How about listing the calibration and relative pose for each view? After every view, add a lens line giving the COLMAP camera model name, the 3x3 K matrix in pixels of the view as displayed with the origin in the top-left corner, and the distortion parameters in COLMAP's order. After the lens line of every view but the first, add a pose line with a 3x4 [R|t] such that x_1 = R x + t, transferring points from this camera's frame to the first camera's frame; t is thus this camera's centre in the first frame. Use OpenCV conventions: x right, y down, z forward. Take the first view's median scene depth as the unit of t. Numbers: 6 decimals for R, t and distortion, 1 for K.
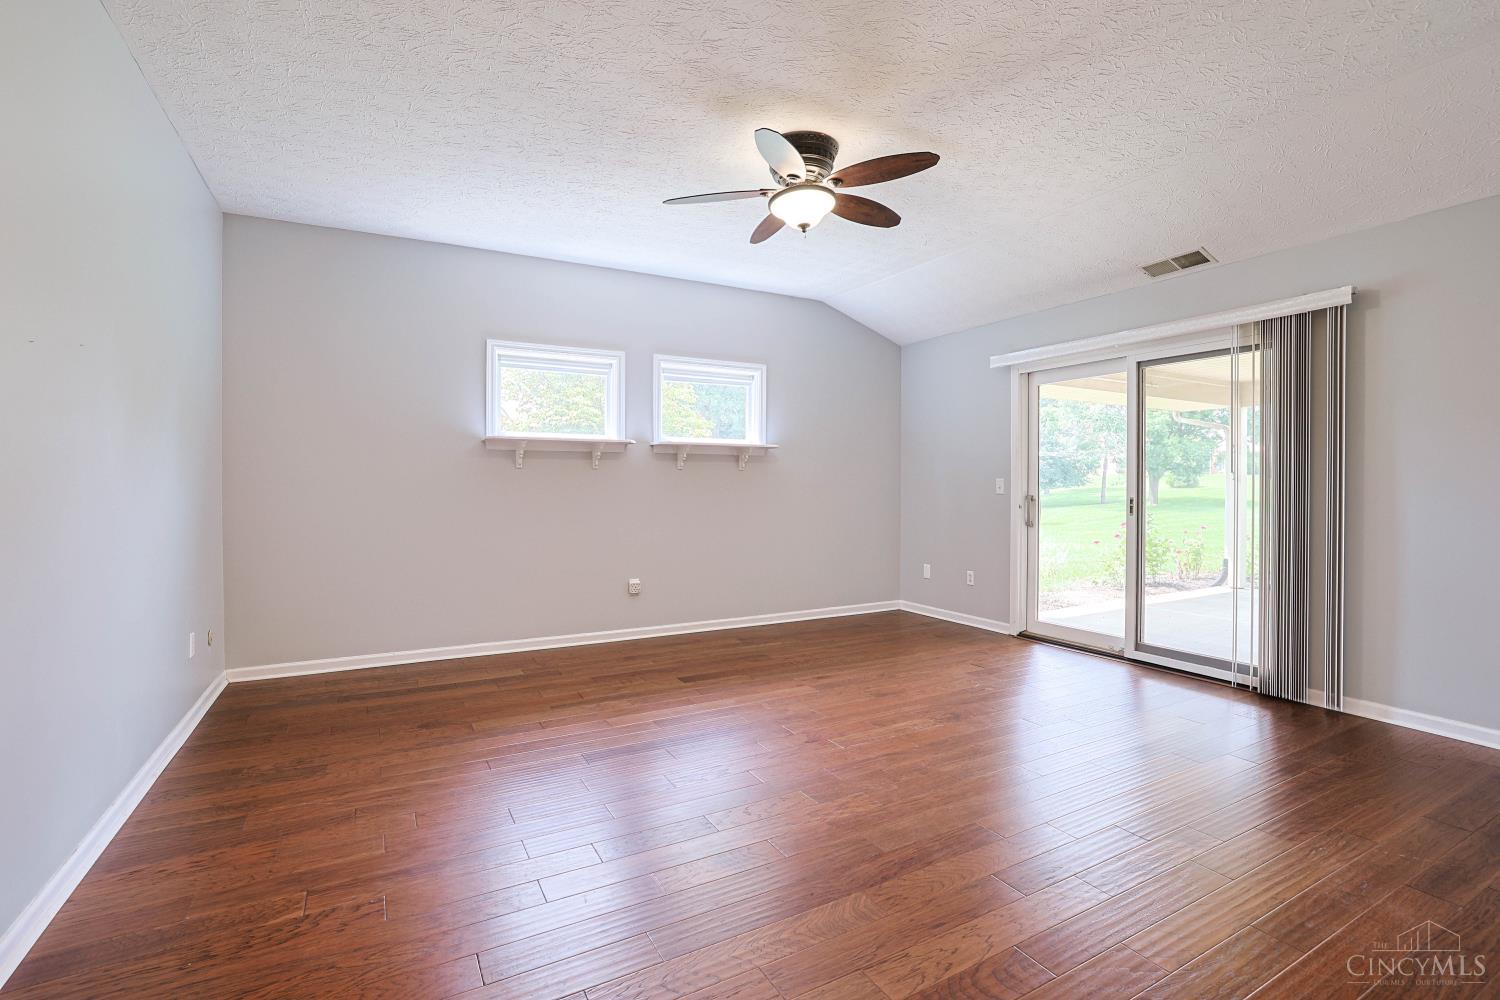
lens RADIAL K [[683.2, 0, 743.1], [0, 683.2, 486.6], [0, 0, 1]] dist [-0.044731, 0.016156]
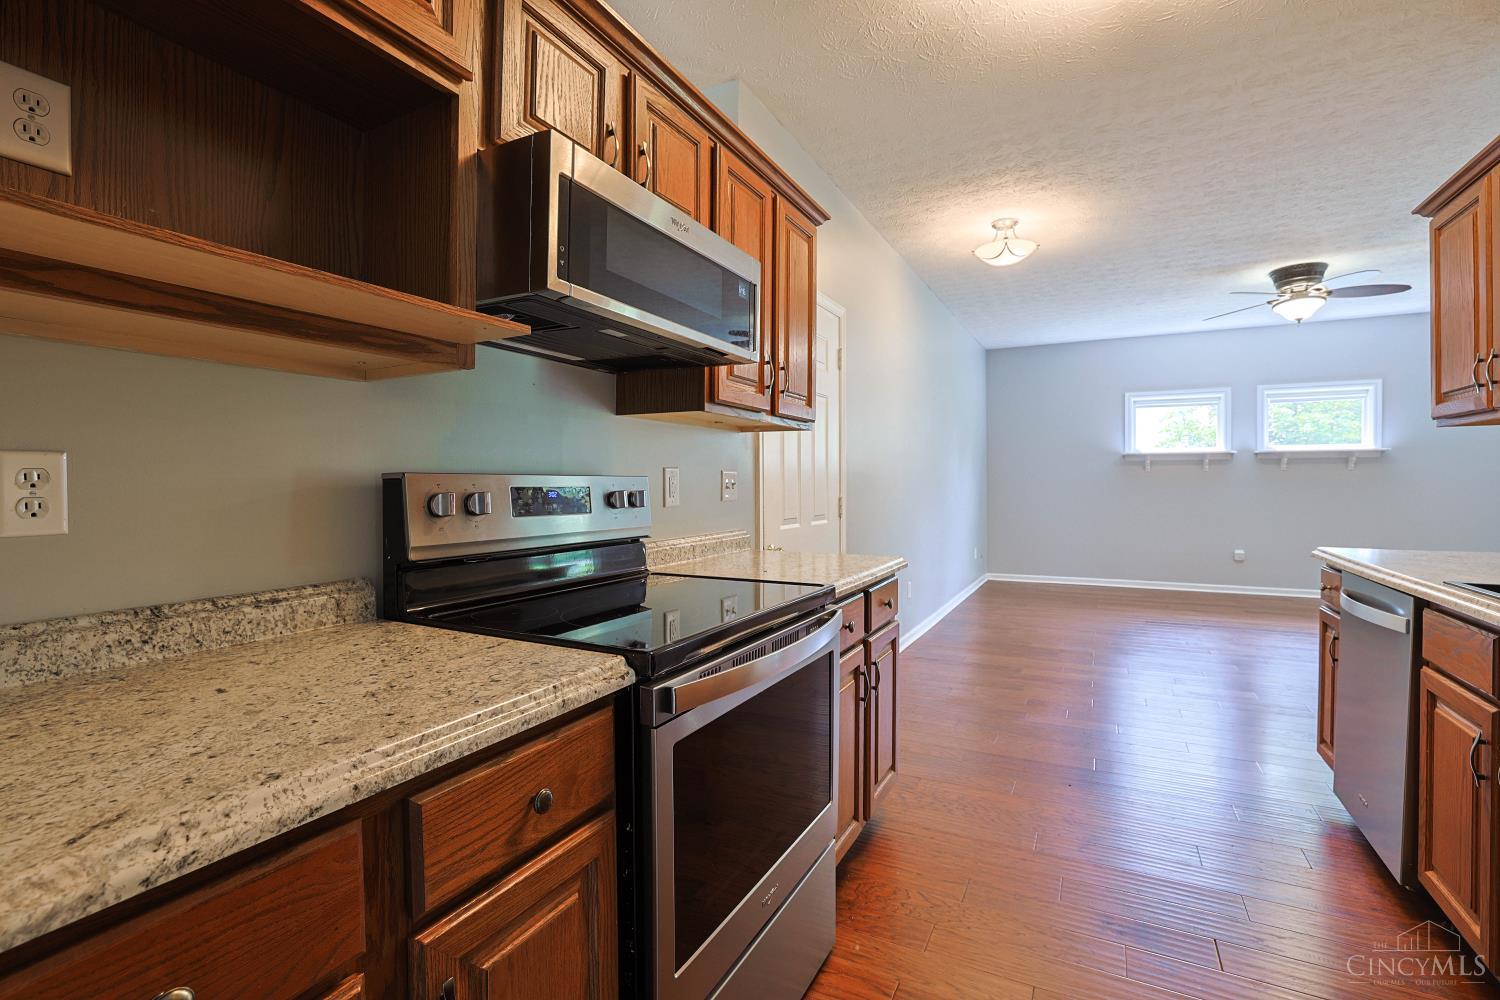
lens RADIAL K [[683.2, 0, 743.1], [0, 683.2, 486.6], [0, 0, 1]] dist [-0.044731, 0.016156]
pose [[0.547405, 0.003260, -0.836861, 0.464748], [-0.000045, 0.999993, 0.003866, 0.000633], [0.836868, -0.002079, 0.547401, -0.639997]]
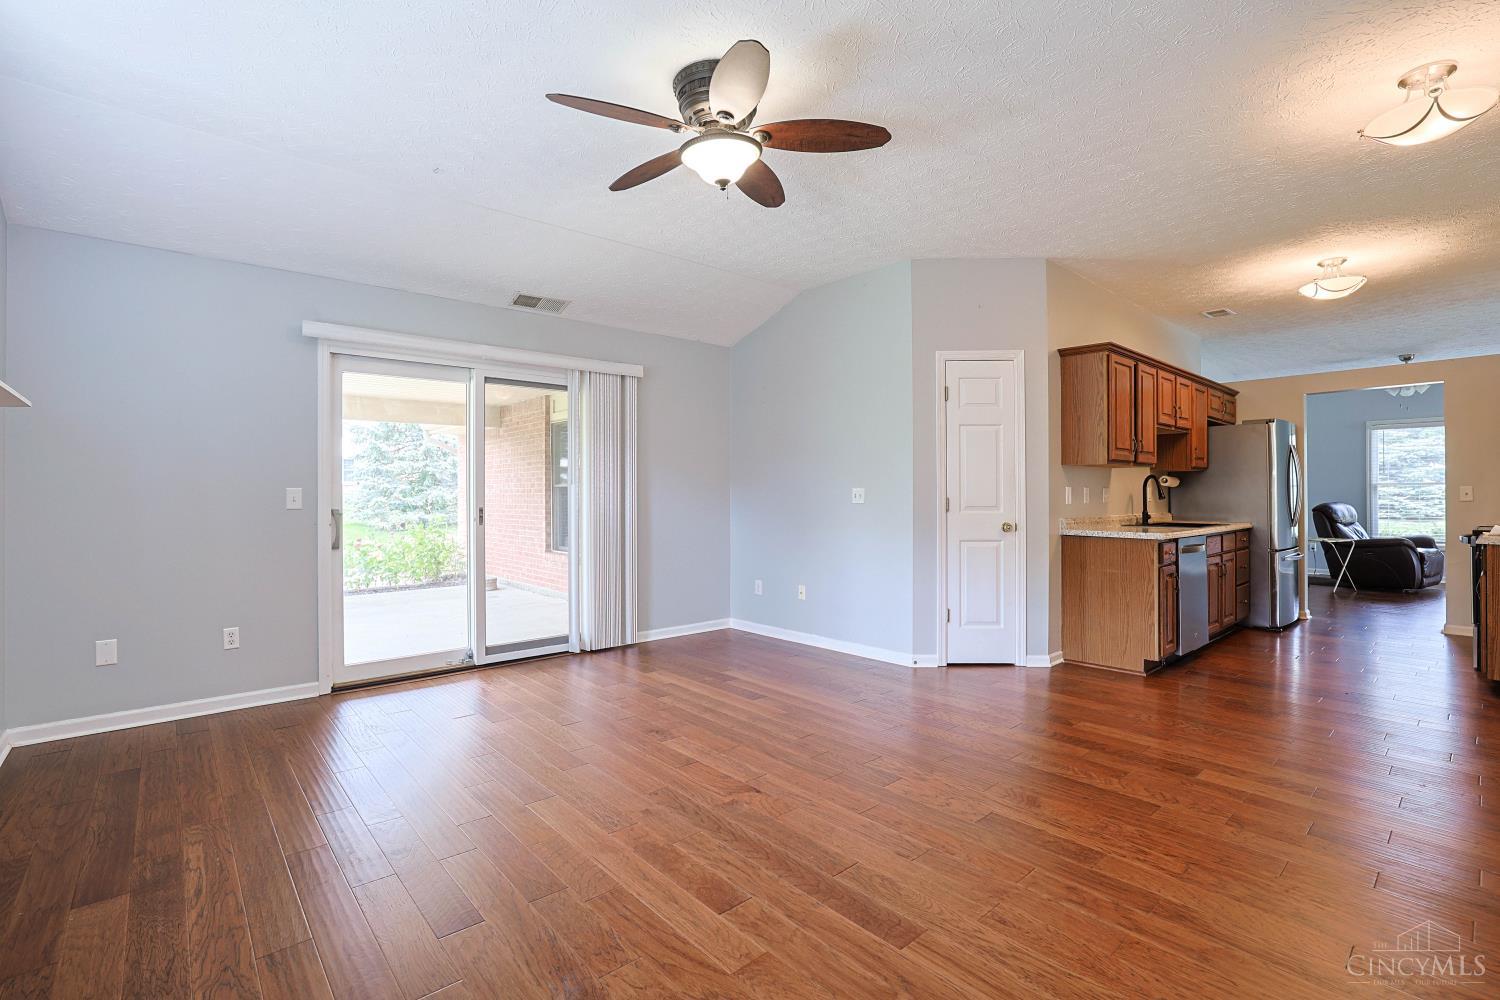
lens RADIAL K [[683.2, 0, 743.1], [0, 683.2, 486.6], [0, 0, 1]] dist [-0.044731, 0.016156]
pose [[-0.212329, 0.009243, 0.977155, -0.475382], [0.007541, 0.999941, -0.007820, -0.004347], [-0.977169, 0.005708, -0.212386, 0.760425]]
